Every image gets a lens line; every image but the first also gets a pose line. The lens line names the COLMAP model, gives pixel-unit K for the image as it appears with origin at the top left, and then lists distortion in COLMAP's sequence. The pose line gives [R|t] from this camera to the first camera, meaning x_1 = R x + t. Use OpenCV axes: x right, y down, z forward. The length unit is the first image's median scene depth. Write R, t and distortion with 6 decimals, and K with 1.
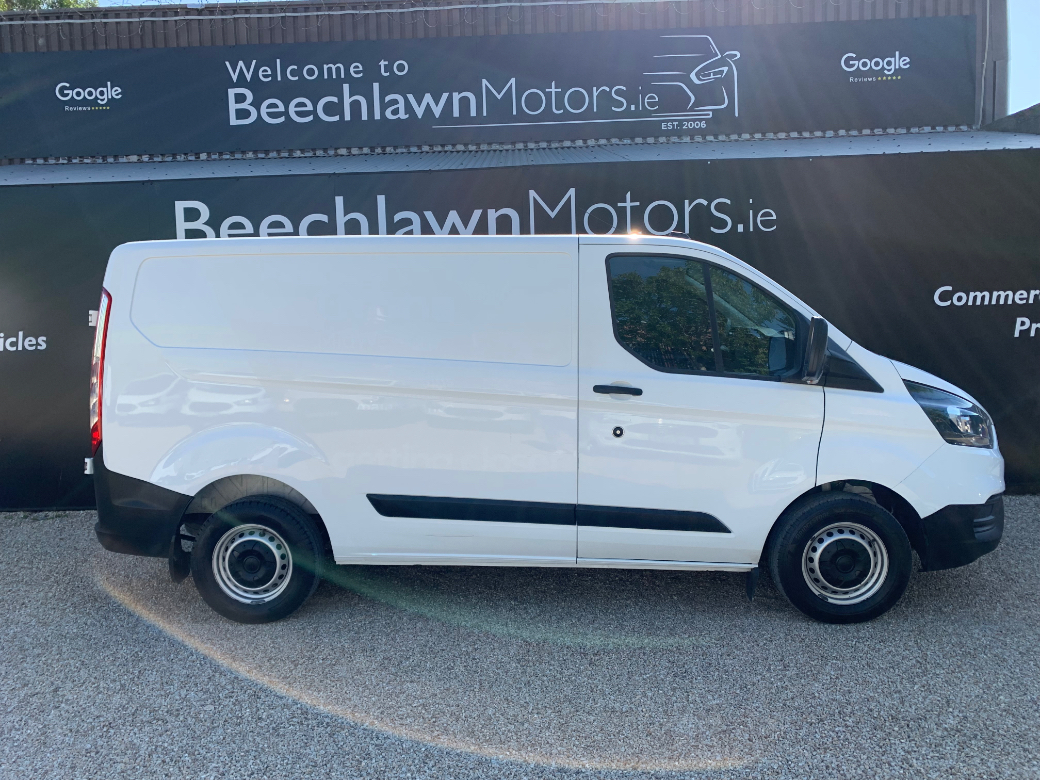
lens RADIAL K [[795.4, 0, 520.0], [0, 795.4, 390.0], [0, 0, 1]] dist [0.016995, 0.010467]
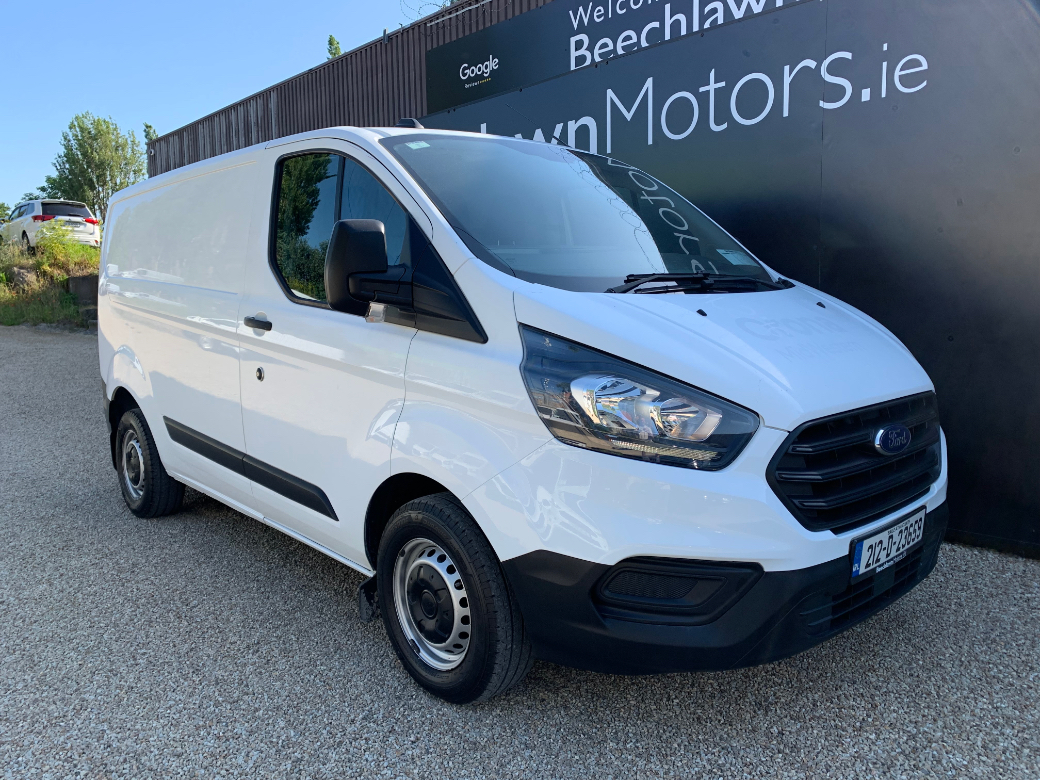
lens RADIAL K [[793.4, 0, 514.6], [0, 793.4, 383.4], [0, 0, 1]] dist [0.024858, -0.002000]
pose [[0.715839, 0.086133, -0.692933, 0.328018], [-0.054532, 0.996228, 0.067498, -0.002577], [0.696133, -0.010531, 0.717836, 0.217093]]
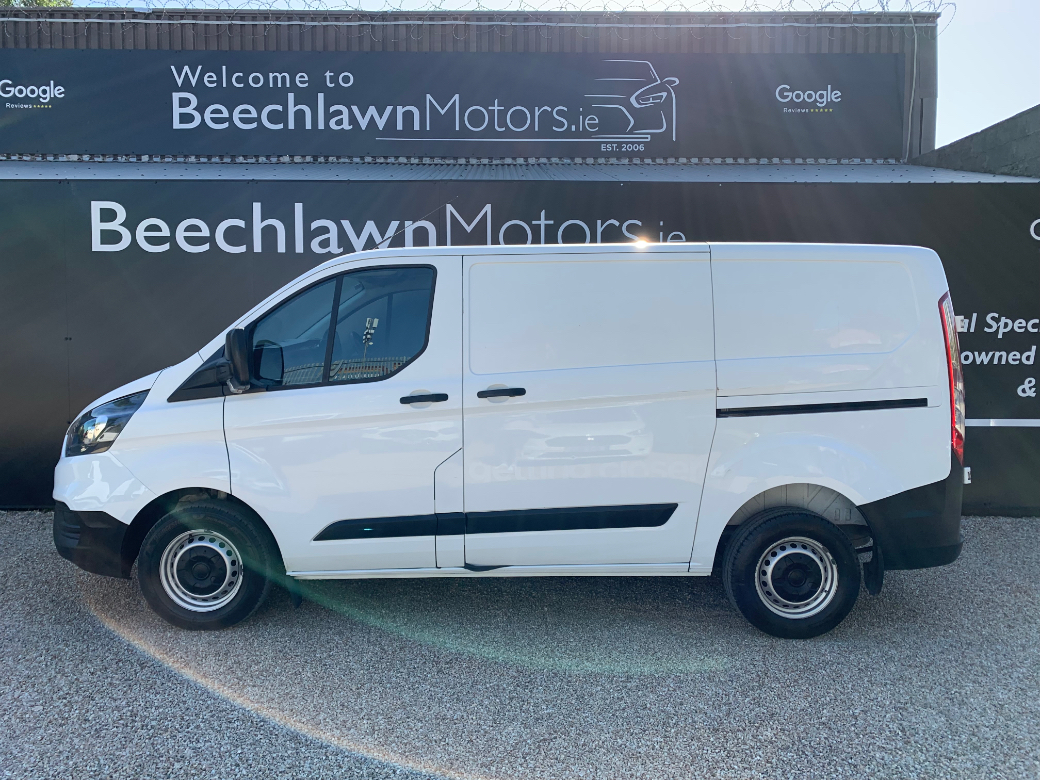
lens RADIAL K [[793.4, 0, 514.6], [0, 793.4, 383.4], [0, 0, 1]] dist [0.024858, -0.002000]
pose [[0.999115, 0.031744, 0.027582, 0.048308], [-0.031051, 0.999200, -0.025221, 0.000133], [-0.028361, 0.024342, 0.999301, -0.006869]]
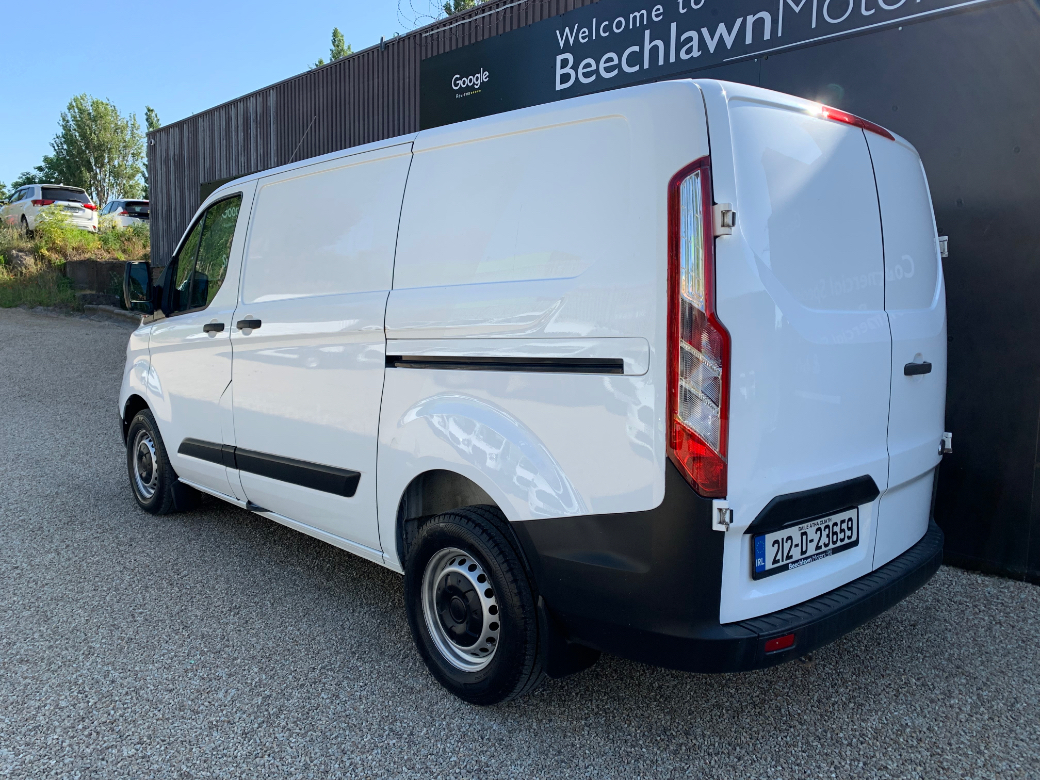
lens RADIAL K [[793.4, 0, 514.6], [0, 793.4, 383.4], [0, 0, 1]] dist [0.024858, -0.002000]
pose [[0.718853, 0.114690, -0.685636, 0.379006], [-0.087927, 0.993376, 0.073980, -0.015192], [0.689579, 0.007105, 0.724175, 0.191634]]
